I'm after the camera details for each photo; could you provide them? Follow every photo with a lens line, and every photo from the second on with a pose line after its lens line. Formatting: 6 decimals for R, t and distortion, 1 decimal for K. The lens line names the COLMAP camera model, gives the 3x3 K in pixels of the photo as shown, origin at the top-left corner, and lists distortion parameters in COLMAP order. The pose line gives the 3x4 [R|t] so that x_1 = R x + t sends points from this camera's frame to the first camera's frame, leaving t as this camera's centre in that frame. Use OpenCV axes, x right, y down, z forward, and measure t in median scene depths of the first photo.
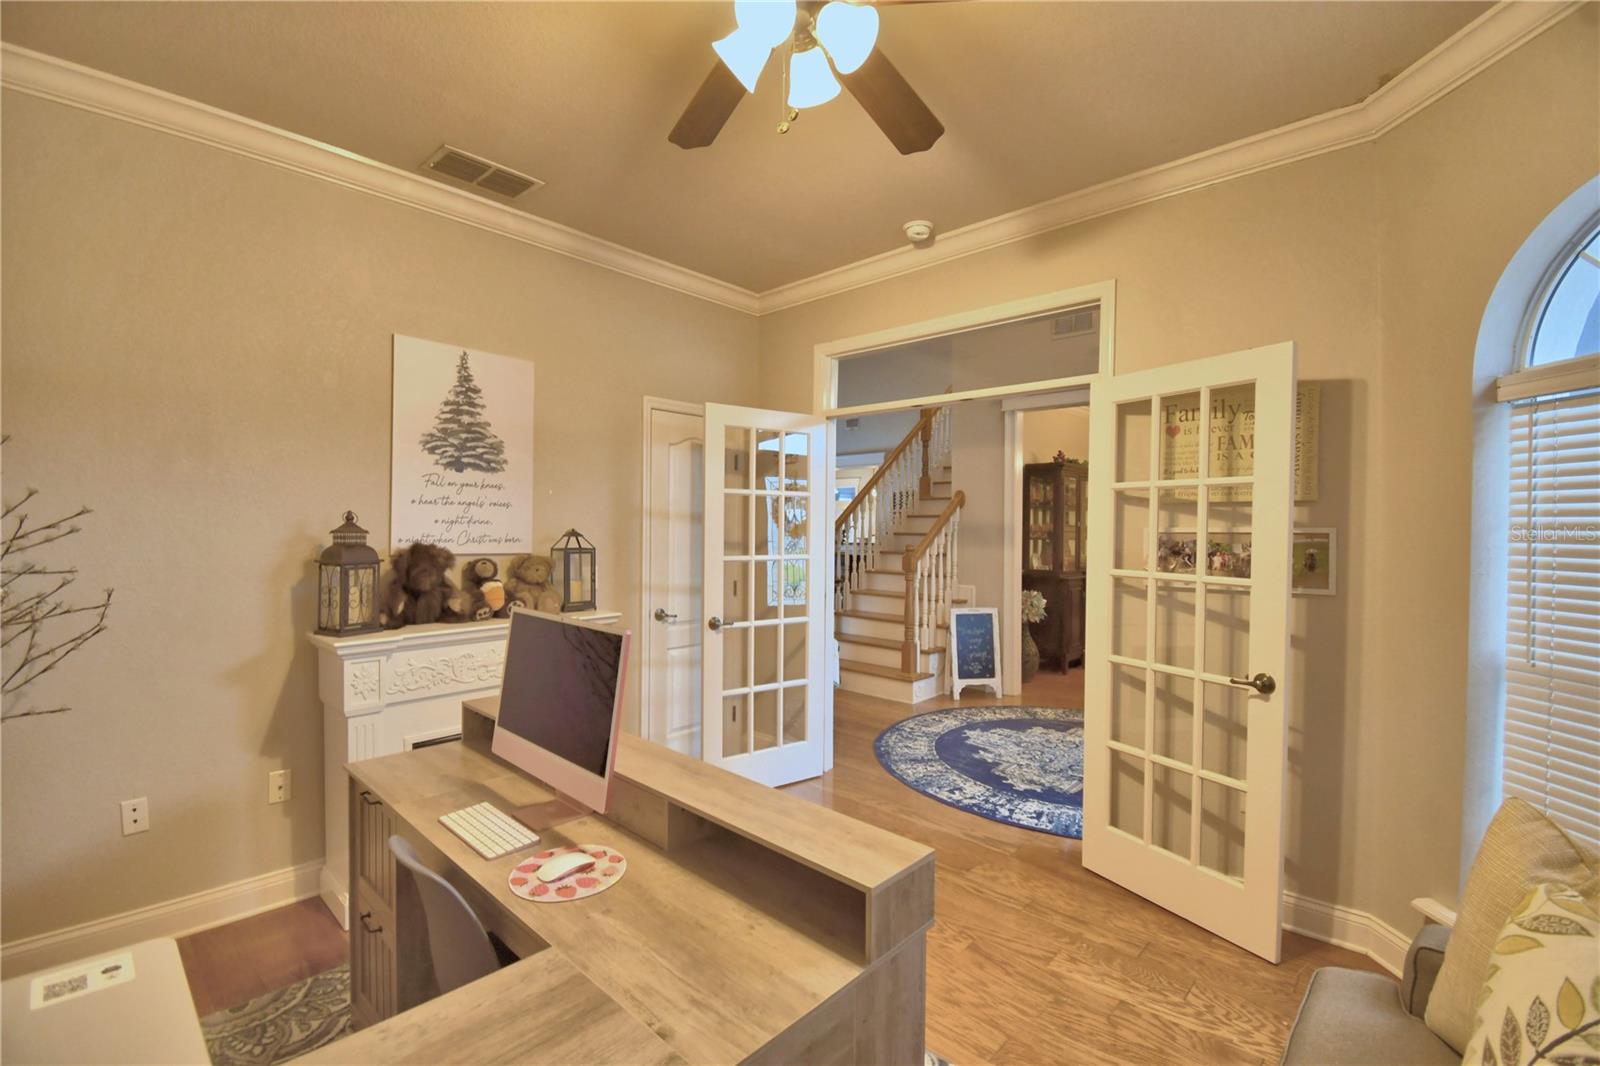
lens RADIAL K [[700.0, 0, 795.4], [0, 700.0, 532.6], [0, 0, 1]] dist [0.019556, -0.025125]
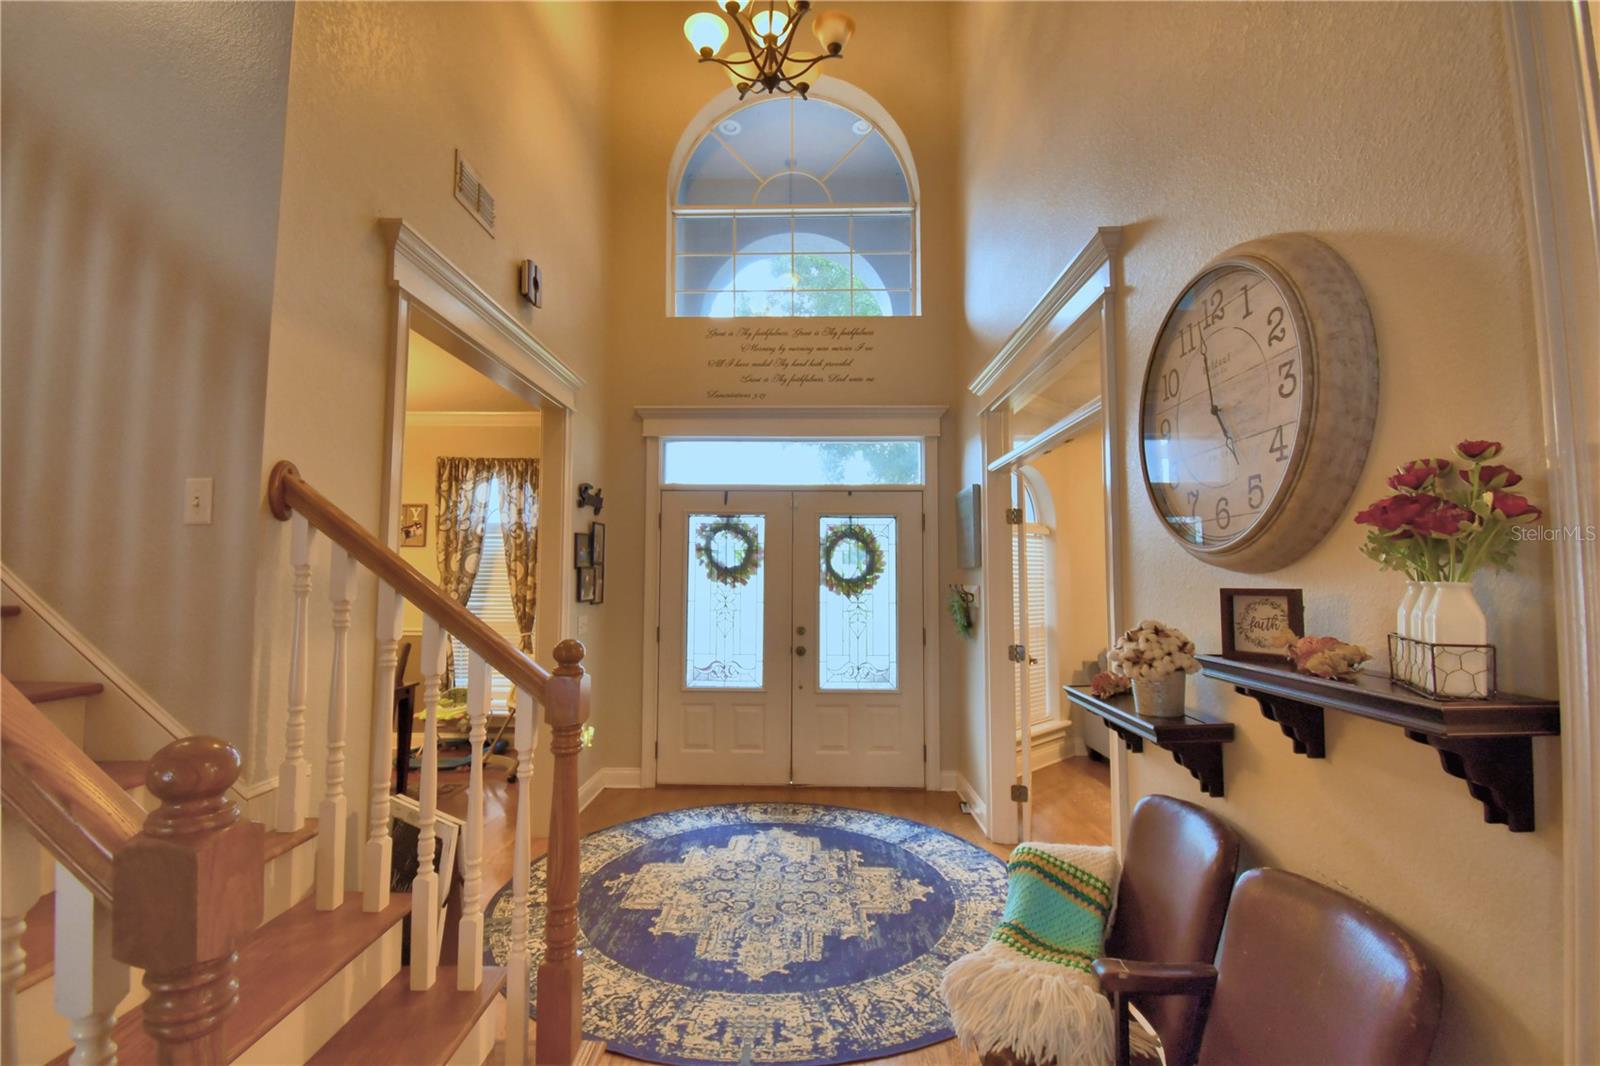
lens RADIAL K [[700.0, 0, 795.4], [0, 700.0, 532.6], [0, 0, 1]] dist [0.019556, -0.025125]
pose [[-0.669964, 0.035784, 0.741530, -0.294112], [-0.003705, 0.998664, -0.051541, -0.029859], [-0.742384, -0.037278, -0.668937, 2.294147]]
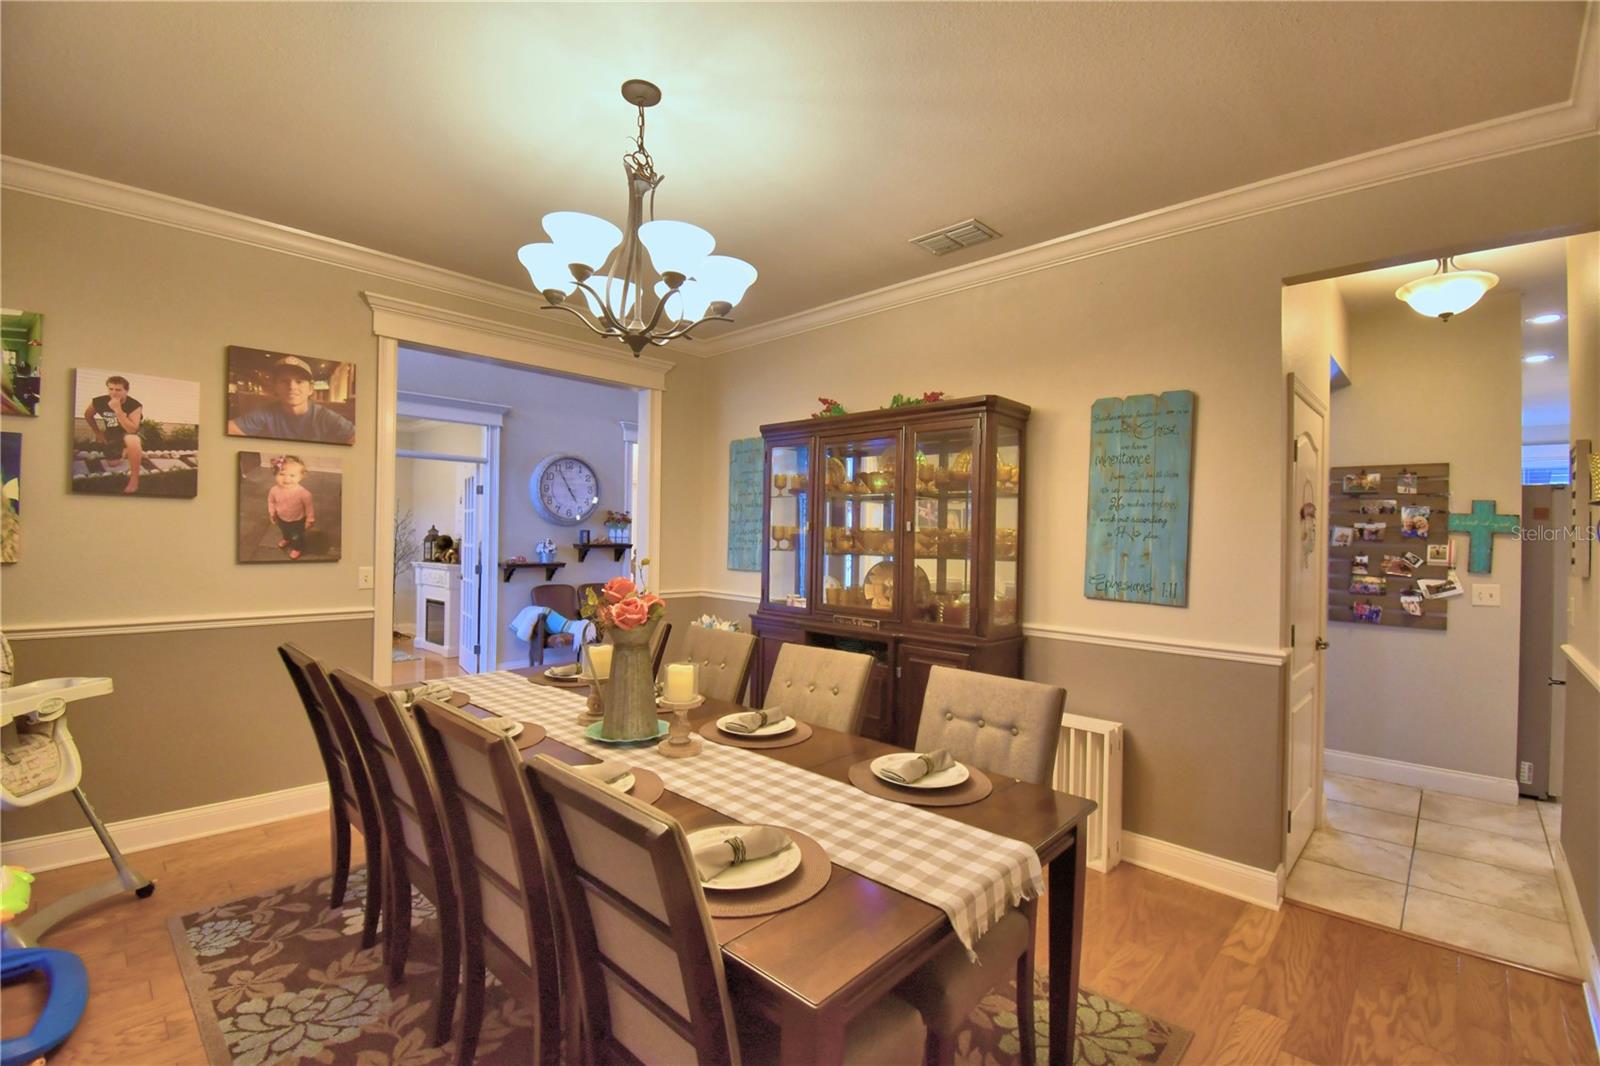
lens RADIAL K [[700.0, 0, 795.4], [0, 700.0, 532.6], [0, 0, 1]] dist [0.019556, -0.025125]
pose [[-0.009701, -0.011442, -0.999887, 2.396531], [-0.021994, 0.999695, -0.011226, 0.004158], [0.999711, 0.021883, -0.009949, 2.493759]]
